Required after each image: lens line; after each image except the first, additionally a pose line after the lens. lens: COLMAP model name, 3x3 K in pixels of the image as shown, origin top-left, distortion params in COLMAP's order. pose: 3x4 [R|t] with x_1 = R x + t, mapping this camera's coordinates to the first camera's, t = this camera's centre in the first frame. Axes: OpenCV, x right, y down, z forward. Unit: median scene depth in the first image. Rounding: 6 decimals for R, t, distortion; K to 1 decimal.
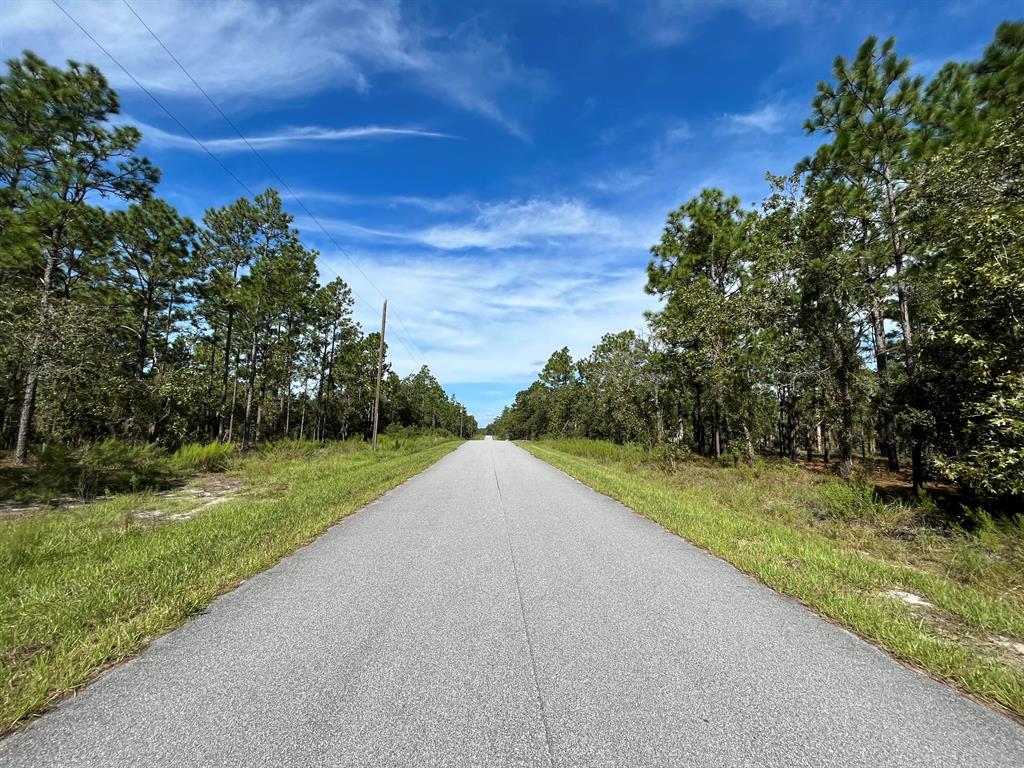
lens RADIAL K [[415.0, 0, 512.0], [0, 415.0, 384.0], [0, 0, 1]] dist [-0.001585, -0.000242]
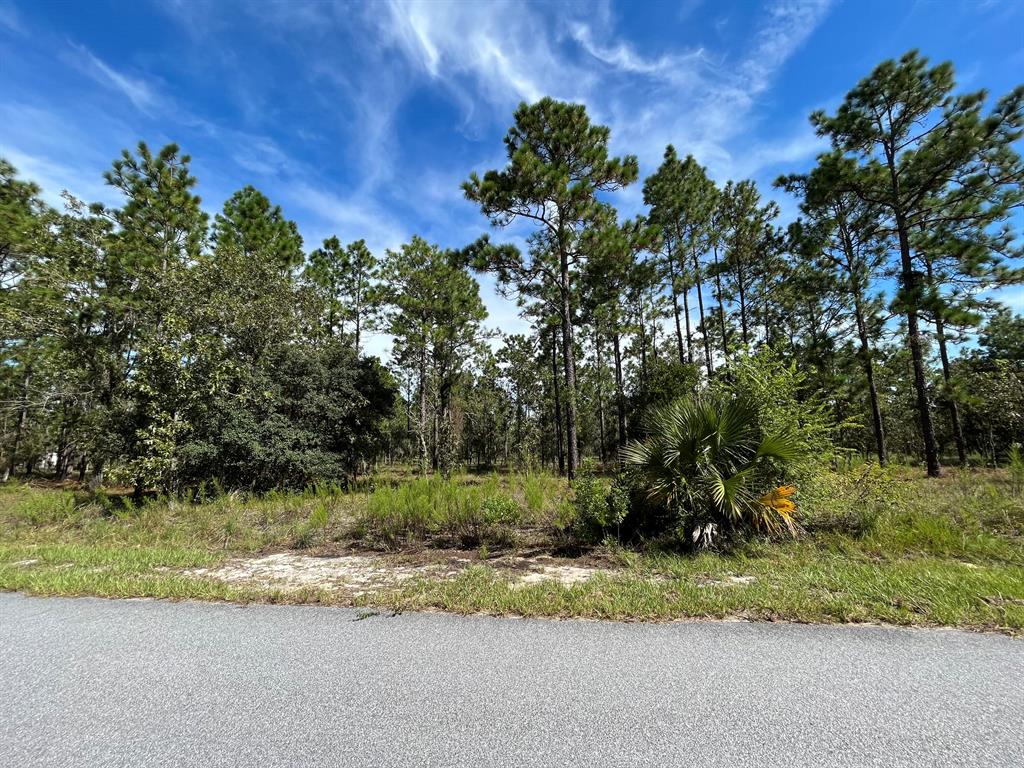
lens RADIAL K [[415.0, 0, 512.0], [0, 415.0, 384.0], [0, 0, 1]] dist [-0.001585, -0.000242]
pose [[0.198915, 0.131935, 0.971095, -0.091399], [-0.092137, 0.989025, -0.115498, -0.038374], [-0.975676, -0.066500, 0.208888, -0.366310]]
